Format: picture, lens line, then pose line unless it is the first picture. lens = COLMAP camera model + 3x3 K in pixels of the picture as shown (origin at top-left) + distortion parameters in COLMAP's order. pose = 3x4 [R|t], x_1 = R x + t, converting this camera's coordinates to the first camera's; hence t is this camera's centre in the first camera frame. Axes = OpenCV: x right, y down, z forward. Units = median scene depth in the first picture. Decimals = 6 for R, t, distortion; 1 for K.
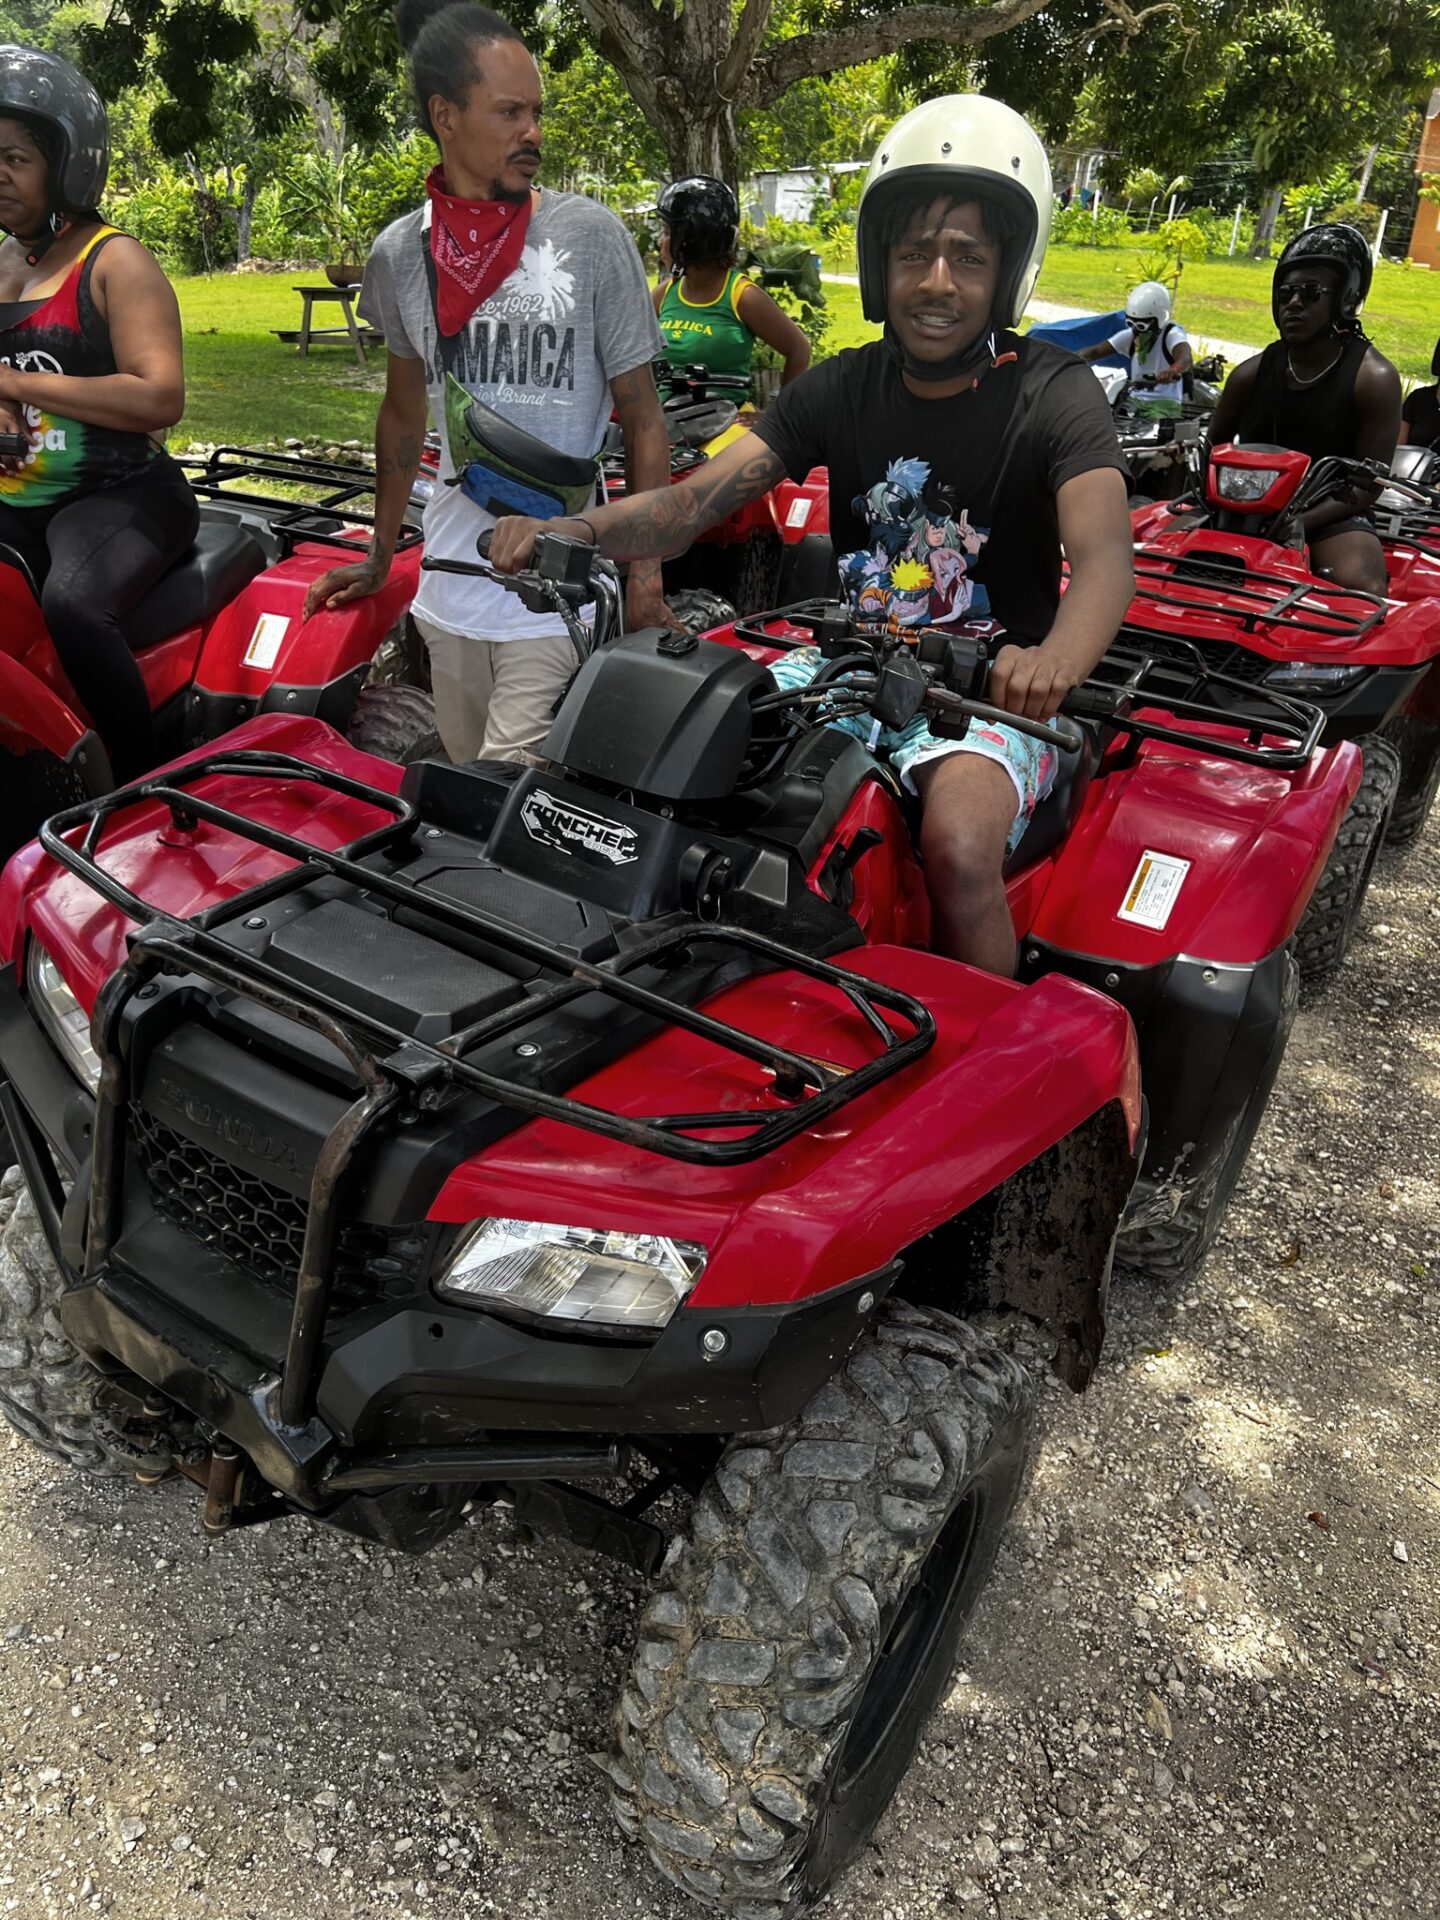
lens RADIAL K [[1463.0, 0, 701.9], [0, 1463.0, 966.1], [0, 0, 1]] dist [0.047510, -0.042286]
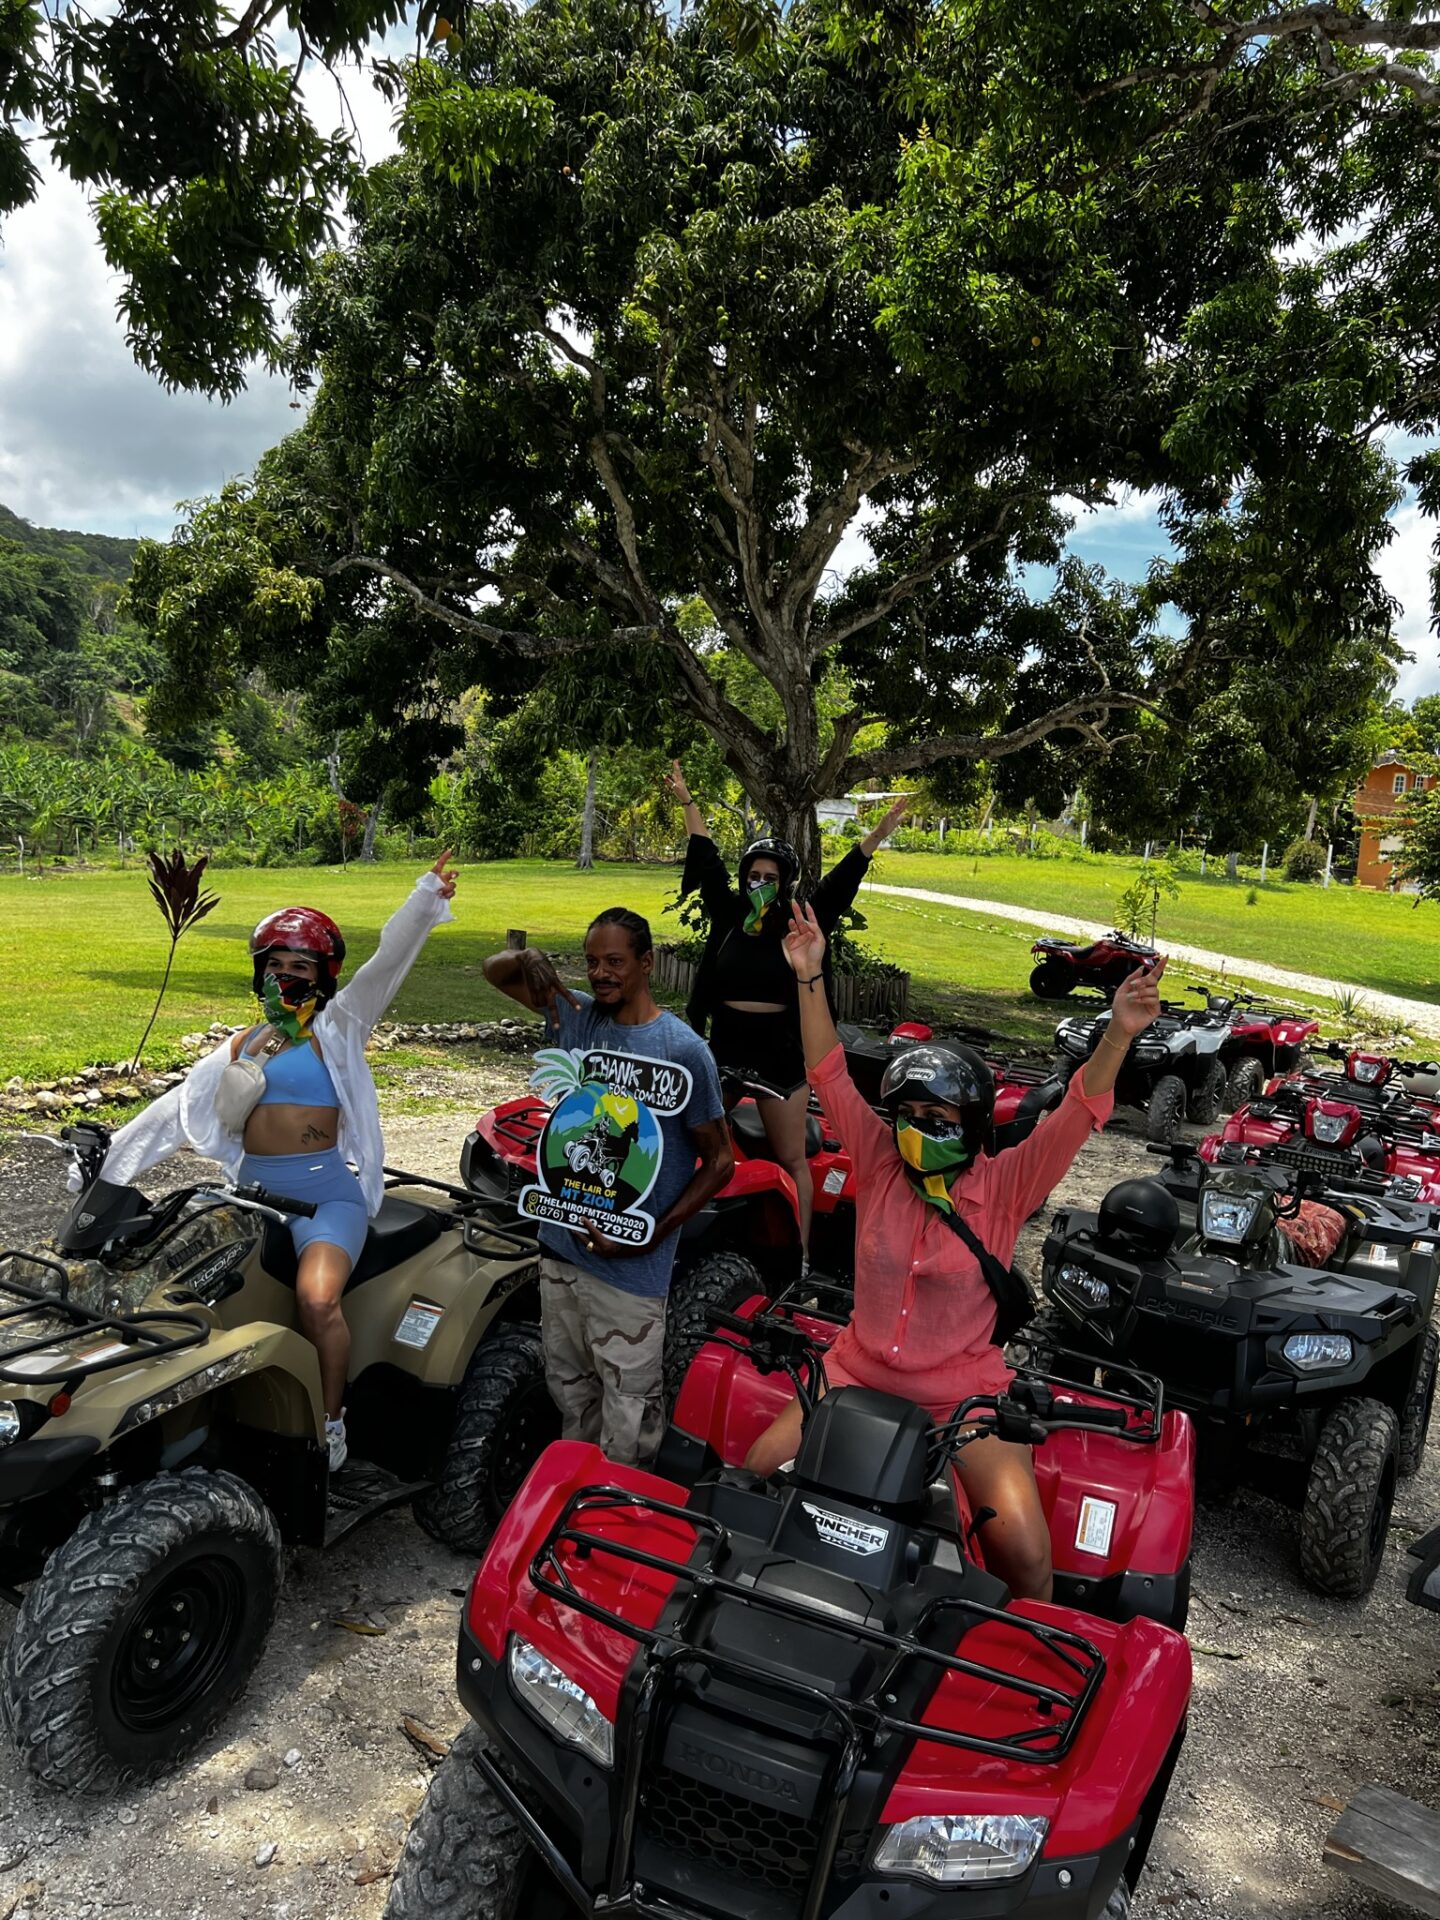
lens RADIAL K [[1463.0, 0, 727.1], [0, 1463.0, 964.5], [0, 0, 1]] dist [0.047510, -0.042286]
pose [[0.999539, 0.030331, -0.001277, -0.397040], [-0.028774, 0.933126, -0.358397, 0.363590], [-0.009679, 0.358268, 0.933569, -1.485074]]
